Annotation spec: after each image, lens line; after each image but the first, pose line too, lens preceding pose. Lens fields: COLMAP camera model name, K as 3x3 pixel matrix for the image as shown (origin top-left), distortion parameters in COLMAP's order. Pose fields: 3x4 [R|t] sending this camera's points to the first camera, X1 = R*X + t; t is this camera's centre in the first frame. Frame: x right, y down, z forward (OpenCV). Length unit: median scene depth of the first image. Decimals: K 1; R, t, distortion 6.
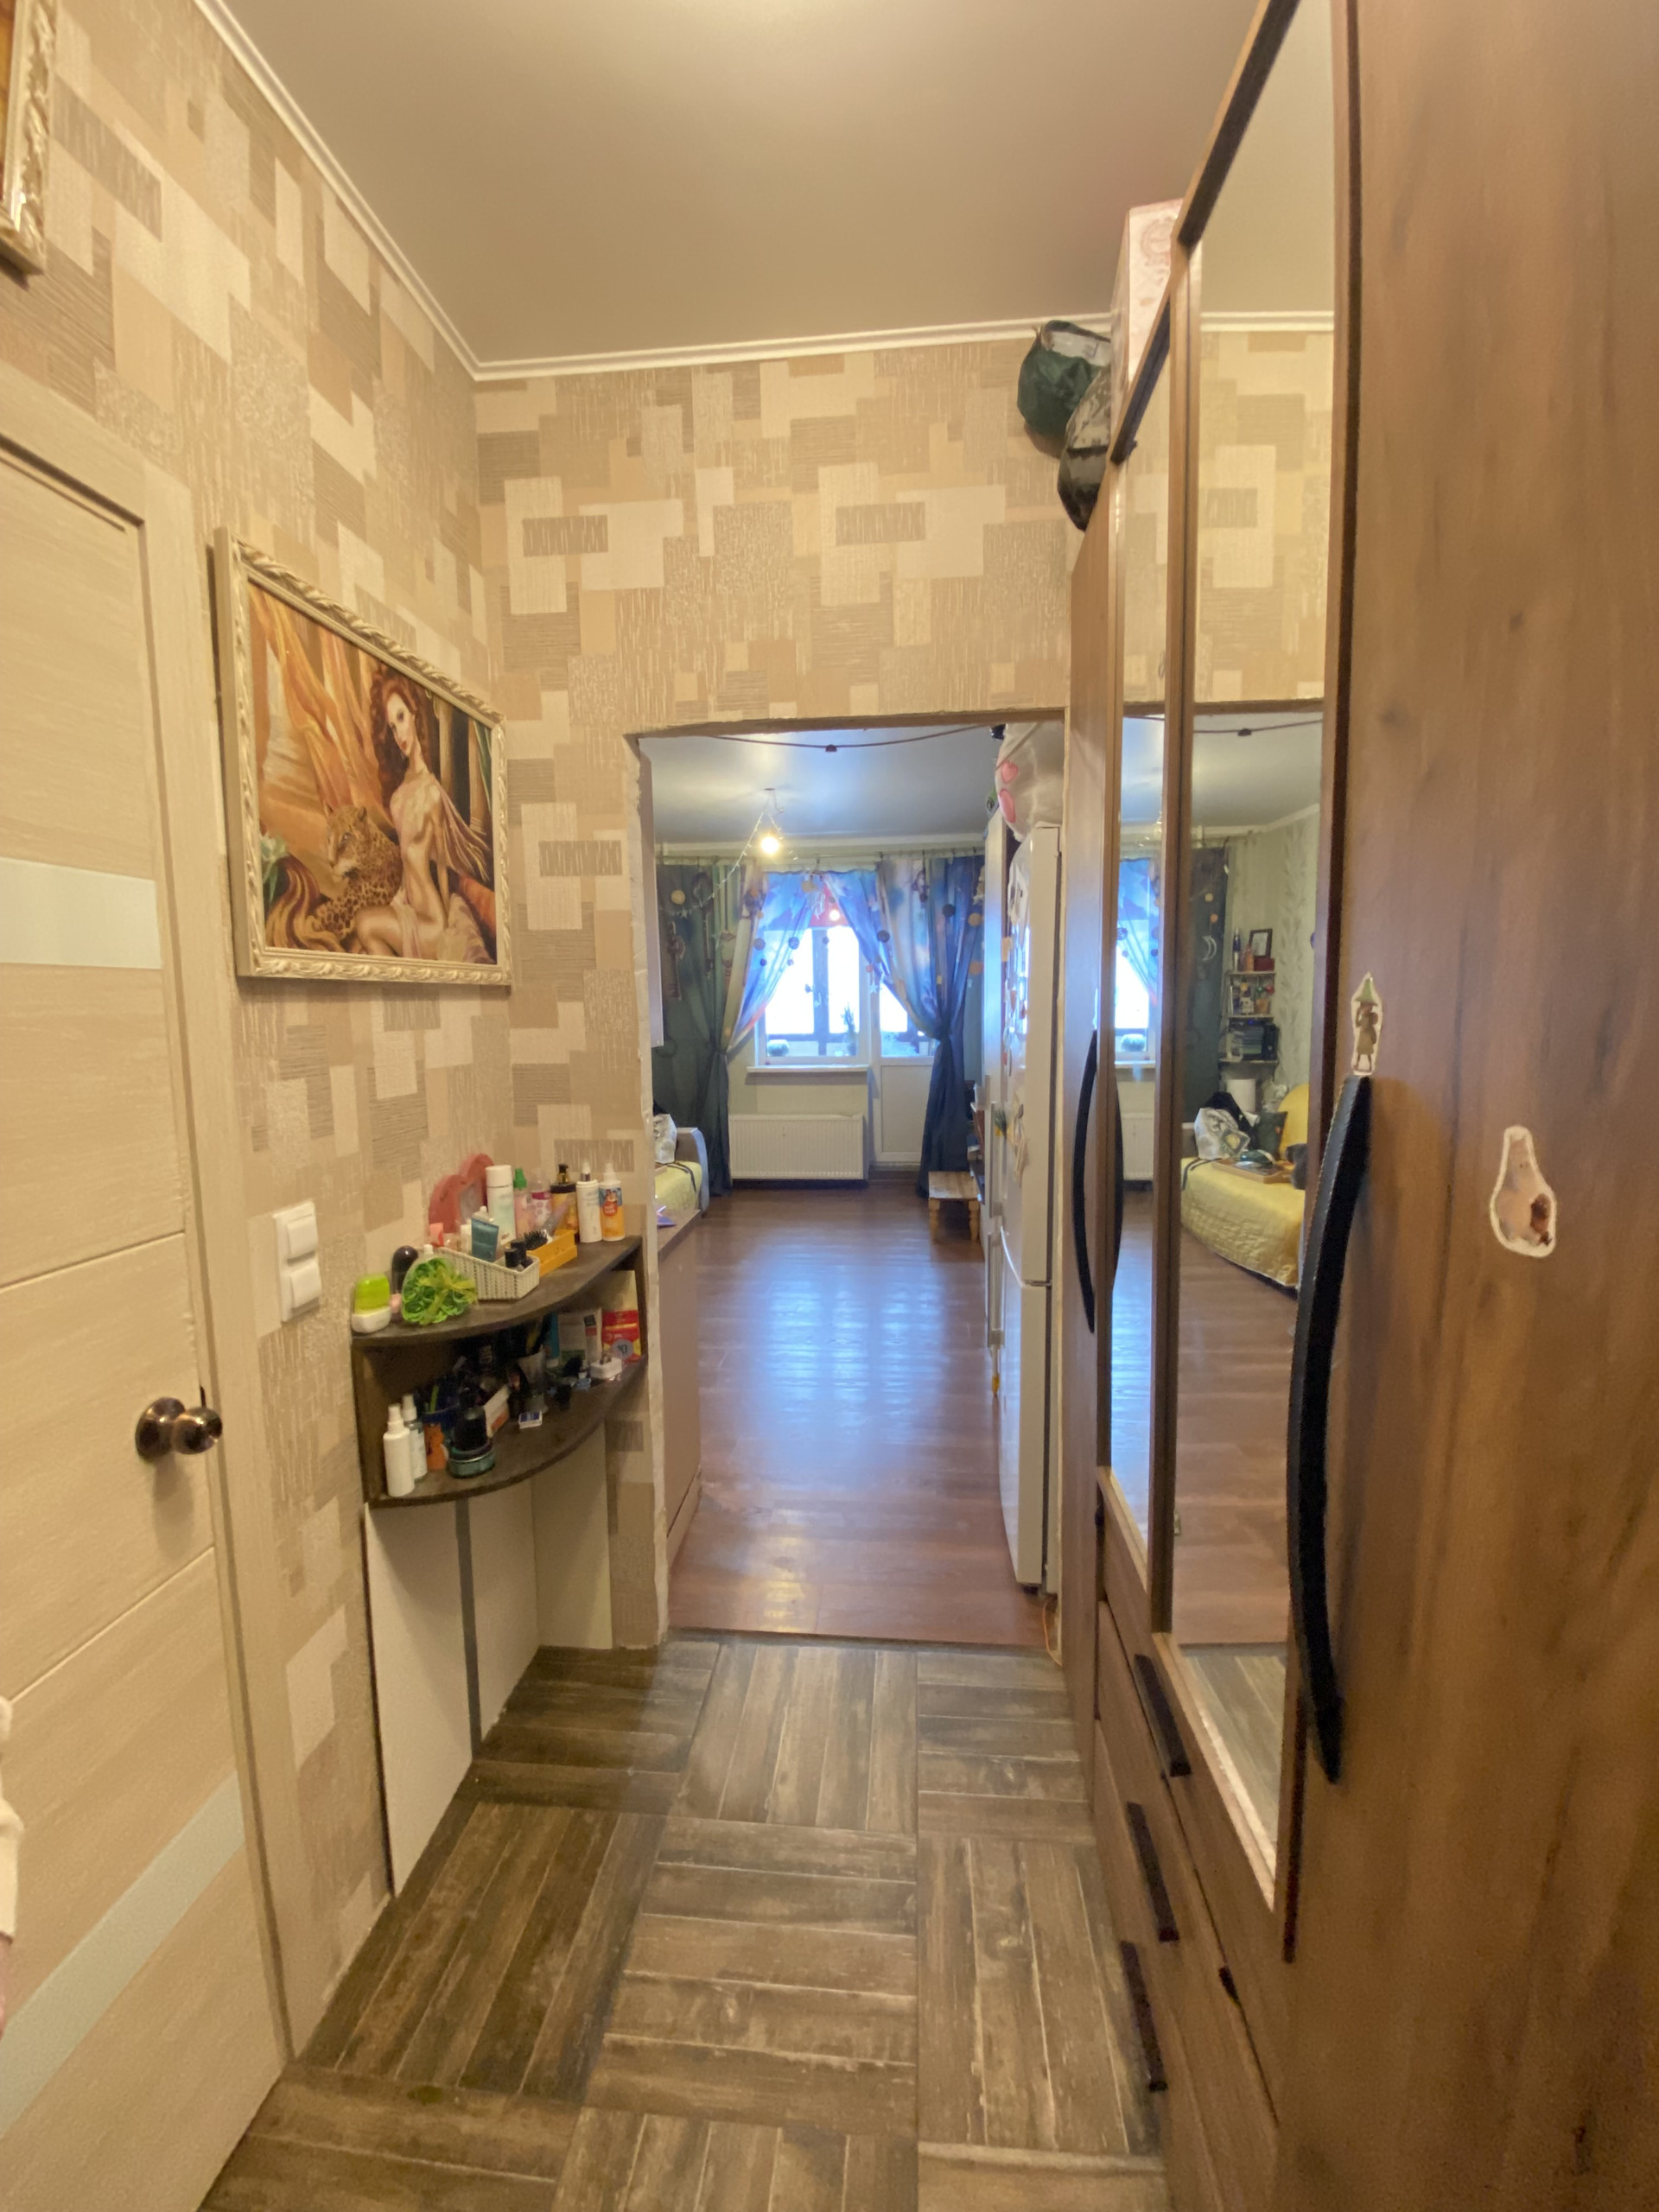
lens RADIAL K [[916.3, 0, 829.5], [0, 916.3, 1106.0], [0, 0, 1]] dist [-0.001103, -0.000240]
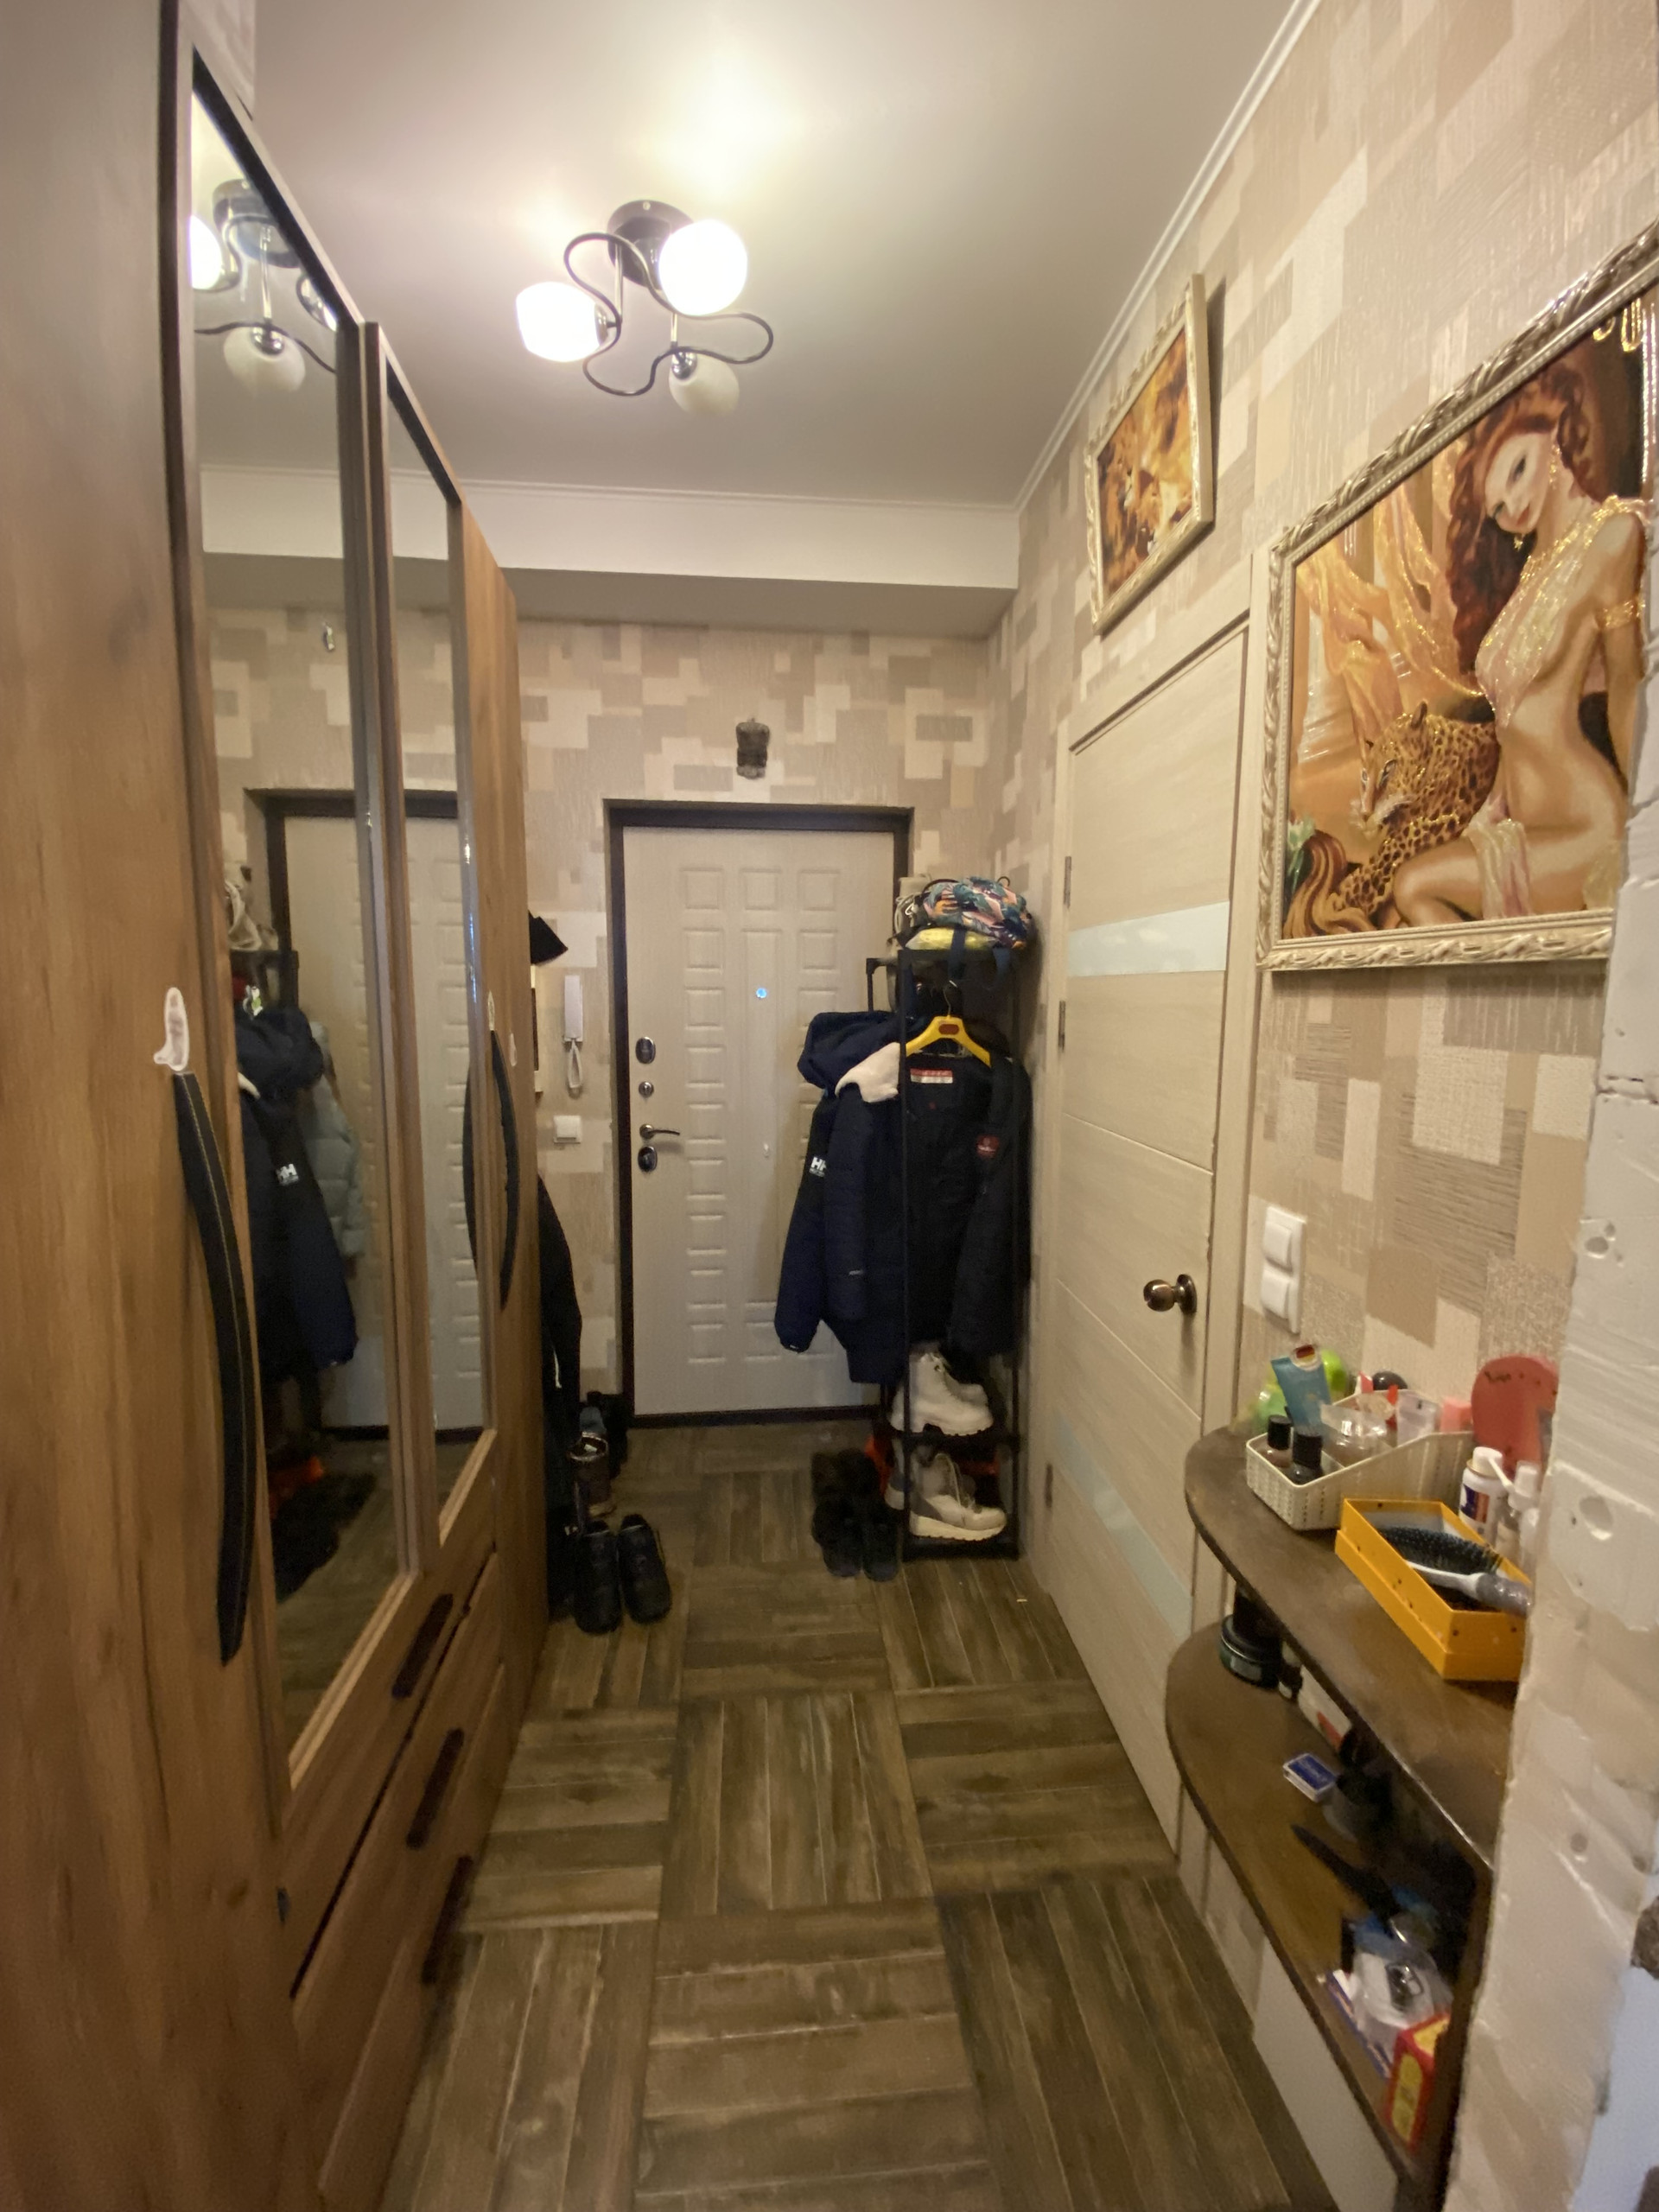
lens RADIAL K [[916.3, 0, 829.5], [0, 916.3, 1106.0], [0, 0, 1]] dist [-0.001103, -0.000240]
pose [[-0.983003, 0.035080, -0.180205, 0.041494], [-0.008451, 0.971887, 0.235296, -0.182431], [0.183393, 0.232820, -0.955072, 1.516595]]
